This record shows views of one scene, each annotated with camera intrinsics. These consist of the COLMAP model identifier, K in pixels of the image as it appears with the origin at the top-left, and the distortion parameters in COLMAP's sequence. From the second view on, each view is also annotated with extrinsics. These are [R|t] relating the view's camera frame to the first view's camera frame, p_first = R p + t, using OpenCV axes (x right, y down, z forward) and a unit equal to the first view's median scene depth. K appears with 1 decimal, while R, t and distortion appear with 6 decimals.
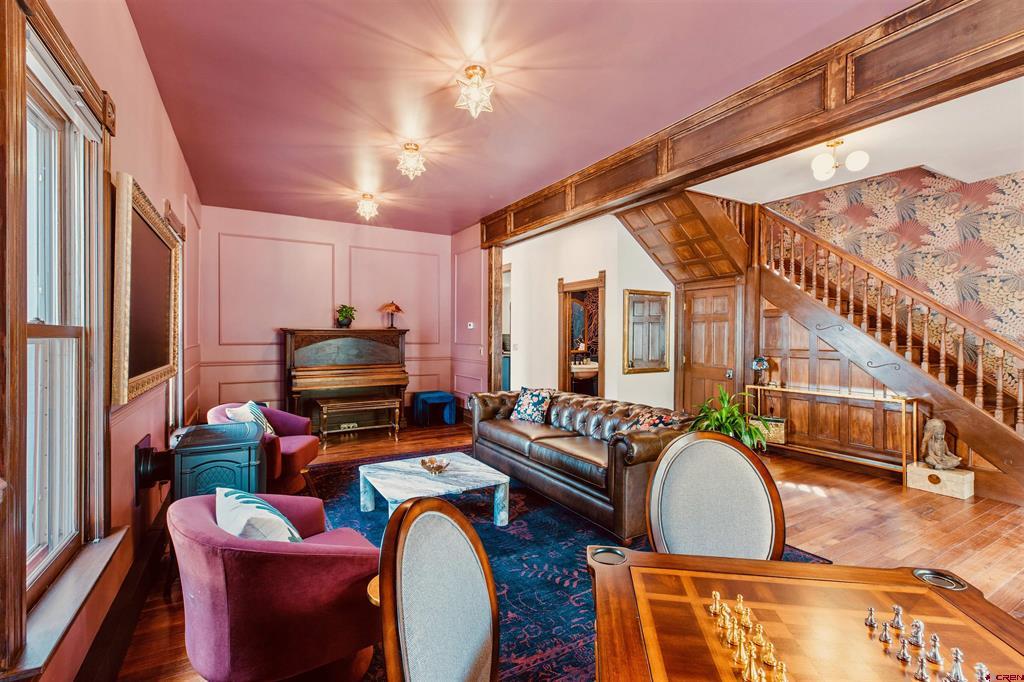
lens RADIAL K [[456.5, 0, 509.4], [0, 456.5, 339.3], [0, 0, 1]] dist [-0.000017, -0.000008]
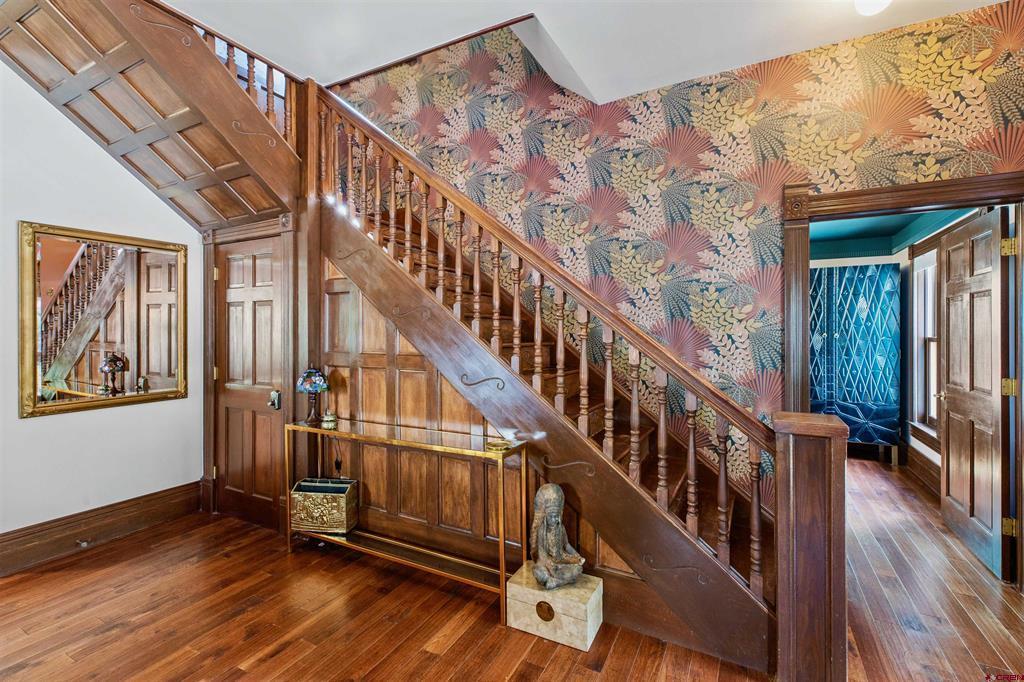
lens RADIAL K [[456.5, 0, 511.5], [0, 456.5, 332.6], [0, 0, 1]] dist [-0.000017, -0.000008]
pose [[0.845051, -0.007261, 0.534636, 0.530067], [0.009491, 0.999954, -0.001421, 0.001069], [-0.534601, 0.006275, 0.845081, 0.496950]]
